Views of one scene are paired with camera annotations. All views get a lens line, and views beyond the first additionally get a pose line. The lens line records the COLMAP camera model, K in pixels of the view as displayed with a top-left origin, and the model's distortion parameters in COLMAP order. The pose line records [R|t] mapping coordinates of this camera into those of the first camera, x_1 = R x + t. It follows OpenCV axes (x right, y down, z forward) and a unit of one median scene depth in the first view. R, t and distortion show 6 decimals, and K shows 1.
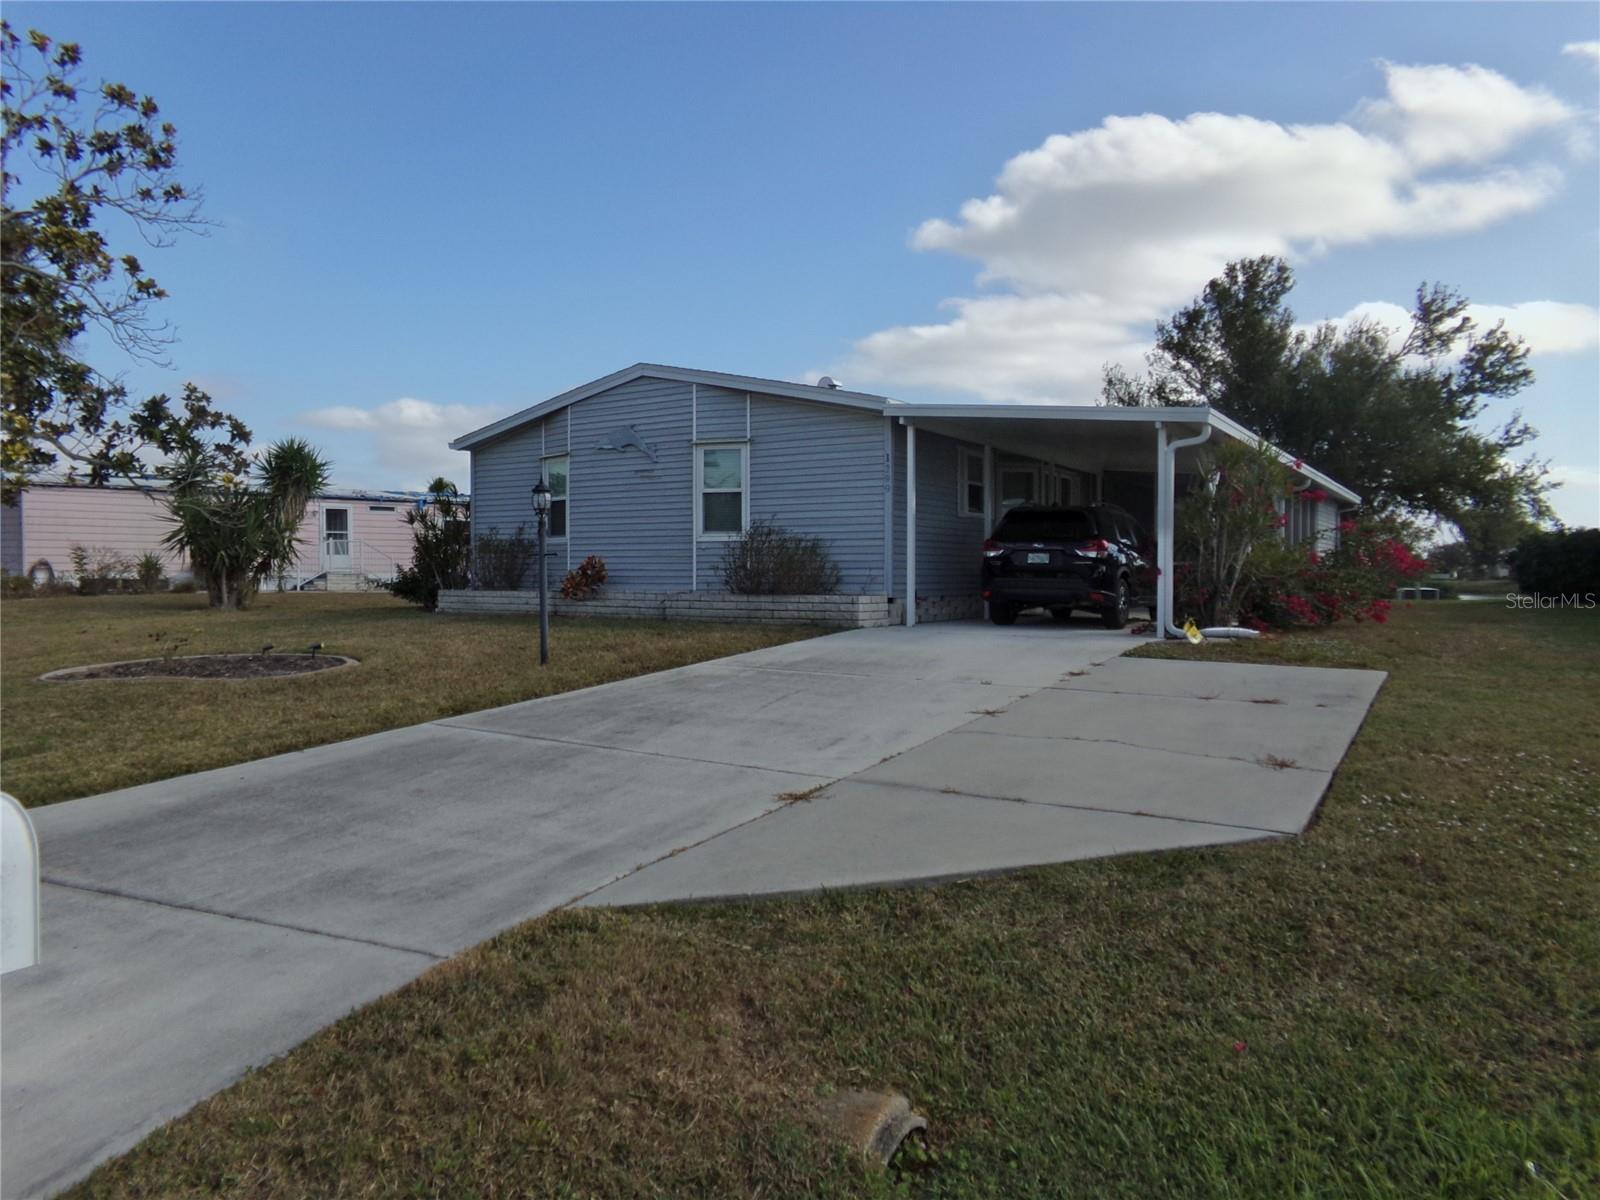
lens RADIAL K [[1077.3, 0, 800.0], [0, 1077.3, 600.0], [0, 0, 1]] dist [0.001114, 0.006470]
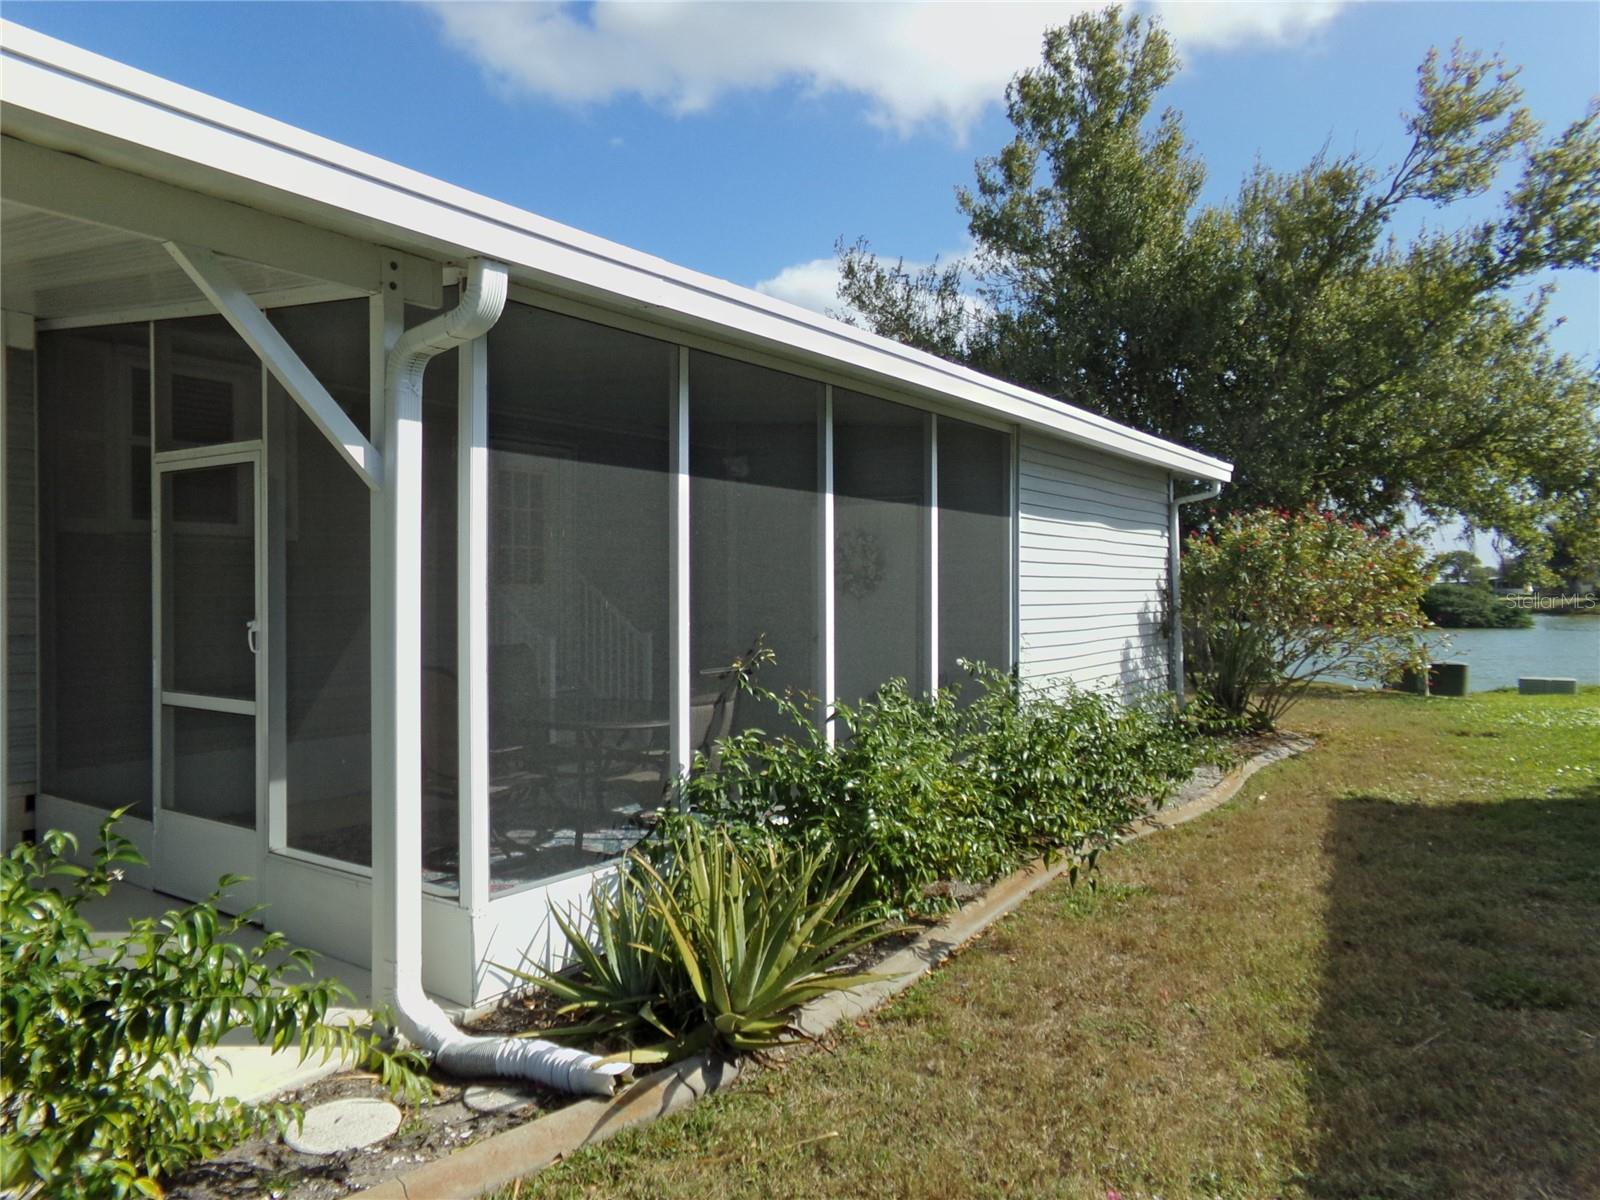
lens RADIAL K [[1077.3, 0, 800.0], [0, 1077.3, 600.0], [0, 0, 1]] dist [0.001114, 0.006470]
pose [[0.998775, -0.003415, -0.049357, 0.305361], [0.002679, 0.999884, -0.014980, -0.033303], [0.049403, 0.014829, 0.998669, 0.482174]]
